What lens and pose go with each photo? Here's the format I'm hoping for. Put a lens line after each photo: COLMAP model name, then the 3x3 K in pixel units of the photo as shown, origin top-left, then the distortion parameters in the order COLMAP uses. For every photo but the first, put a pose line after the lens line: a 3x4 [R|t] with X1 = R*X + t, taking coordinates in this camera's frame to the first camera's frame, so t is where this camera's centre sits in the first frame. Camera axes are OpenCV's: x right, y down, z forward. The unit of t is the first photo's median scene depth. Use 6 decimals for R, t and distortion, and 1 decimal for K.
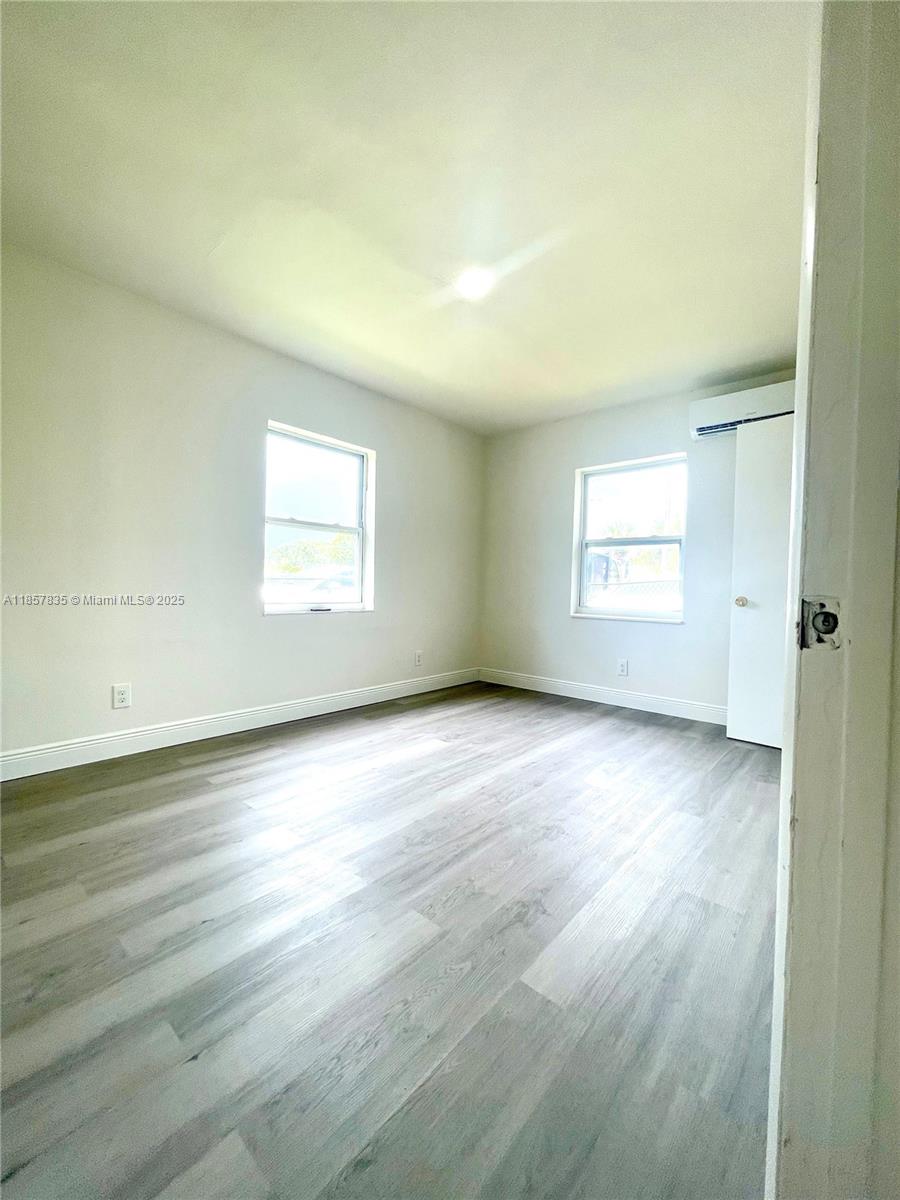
lens RADIAL K [[516.4, 0, 450.0], [0, 516.4, 600.0], [0, 0, 1]] dist [0.001654, 0.000113]
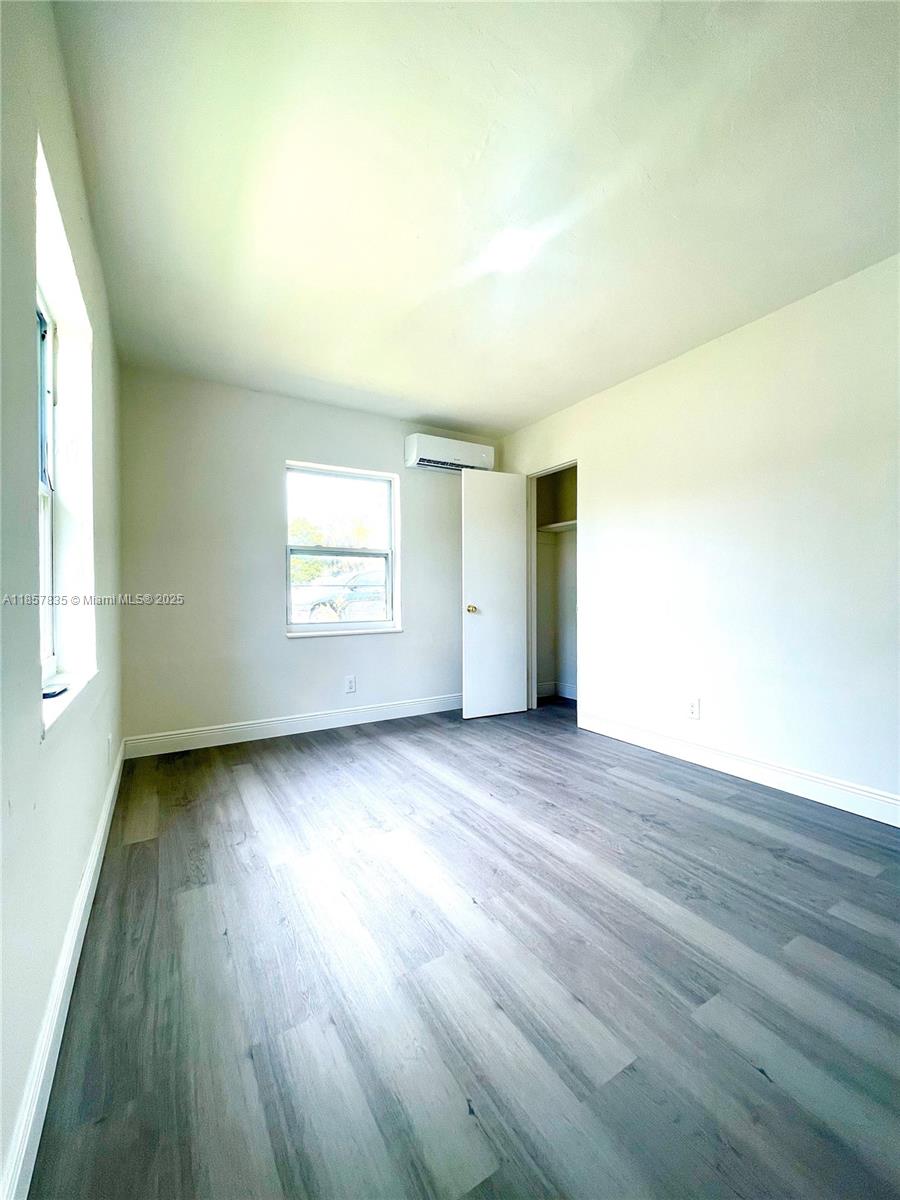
lens RADIAL K [[499.4, 0, 450.0], [0, 499.4, 600.0], [0, 0, 1]] dist [-0.001369, -0.000126]
pose [[0.262817, -0.041135, 0.963968, -0.617063], [0.031951, 0.998914, 0.033915, -0.061920], [-0.964317, 0.021886, 0.263846, 0.709264]]
